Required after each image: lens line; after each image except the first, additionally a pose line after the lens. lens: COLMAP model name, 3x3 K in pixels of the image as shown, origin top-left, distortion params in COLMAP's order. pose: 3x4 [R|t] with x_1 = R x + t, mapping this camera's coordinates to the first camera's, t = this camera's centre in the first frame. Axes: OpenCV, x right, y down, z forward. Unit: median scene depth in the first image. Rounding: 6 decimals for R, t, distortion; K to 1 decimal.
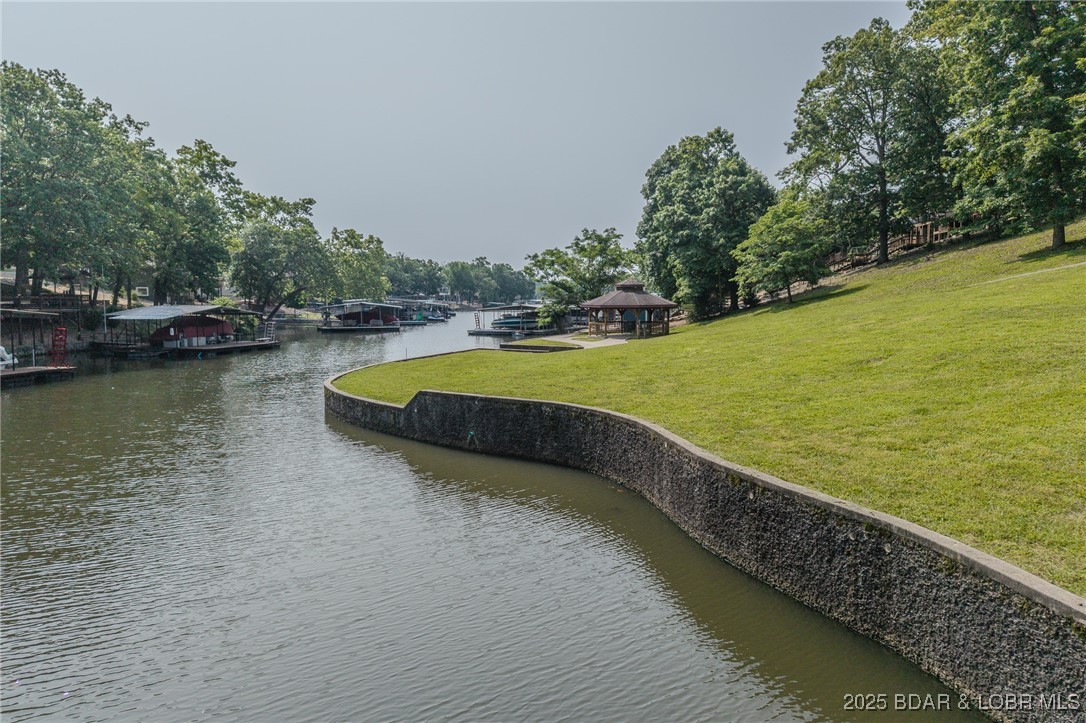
lens RADIAL K [[721.5, 0, 544.4], [0, 721.5, 367.1], [0, 0, 1]] dist [0.032621, -0.041048]
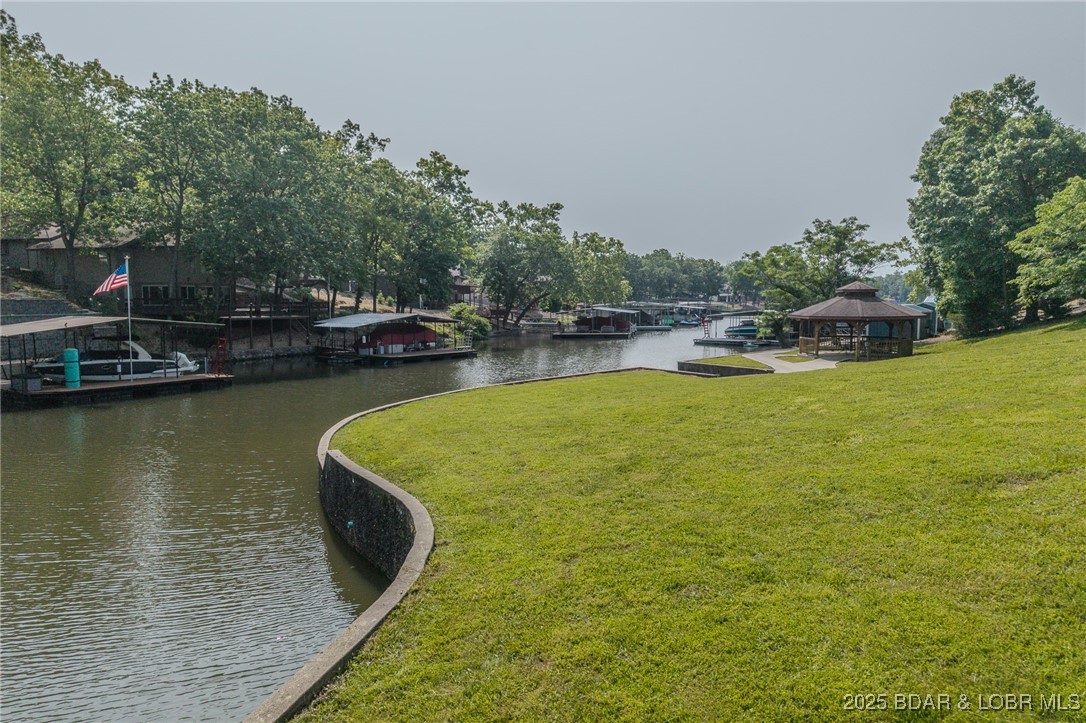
lens RADIAL K [[721.5, 0, 544.4], [0, 721.5, 367.1], [0, 0, 1]] dist [0.032621, -0.041048]
pose [[0.919253, 0.035208, -0.392091, 0.103634], [-0.035124, 0.999356, 0.007391, -0.022122], [0.392098, 0.006978, 0.919897, 0.134167]]
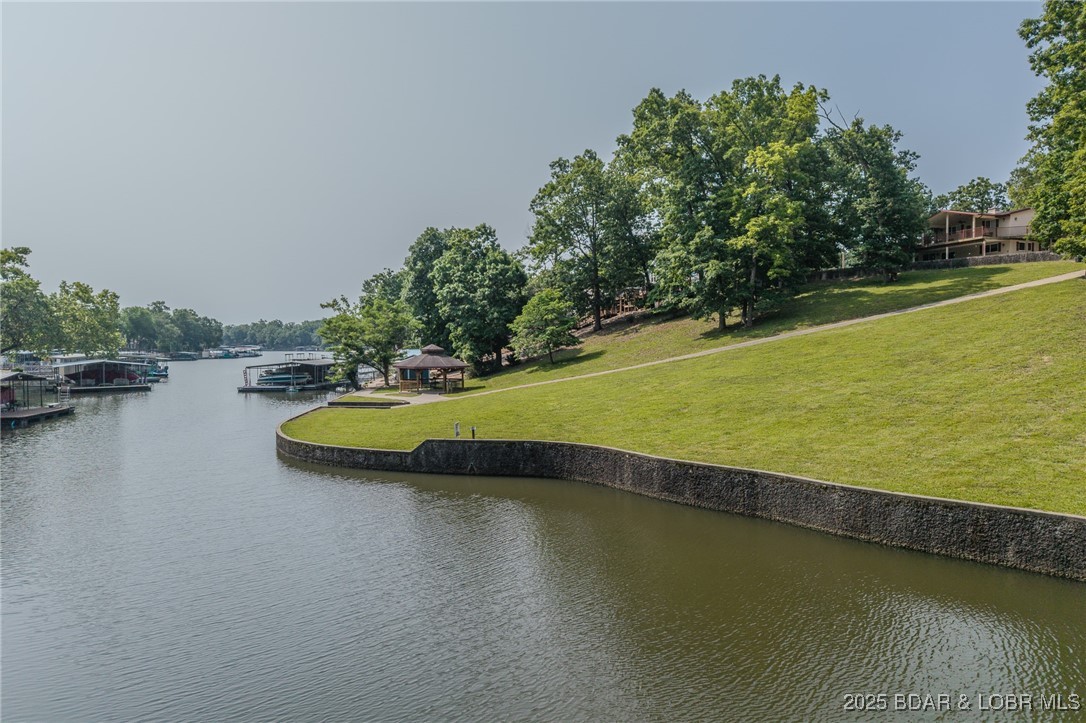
lens RADIAL K [[710.3, 0, 540.2], [0, 710.3, 375.2], [0, 0, 1]] dist [0.103472, -0.136248]
pose [[0.911226, -0.019466, 0.411447, -0.188919], [0.040658, 0.998255, -0.042817, -0.009618], [-0.409896, 0.055745, 0.910427, -0.160029]]
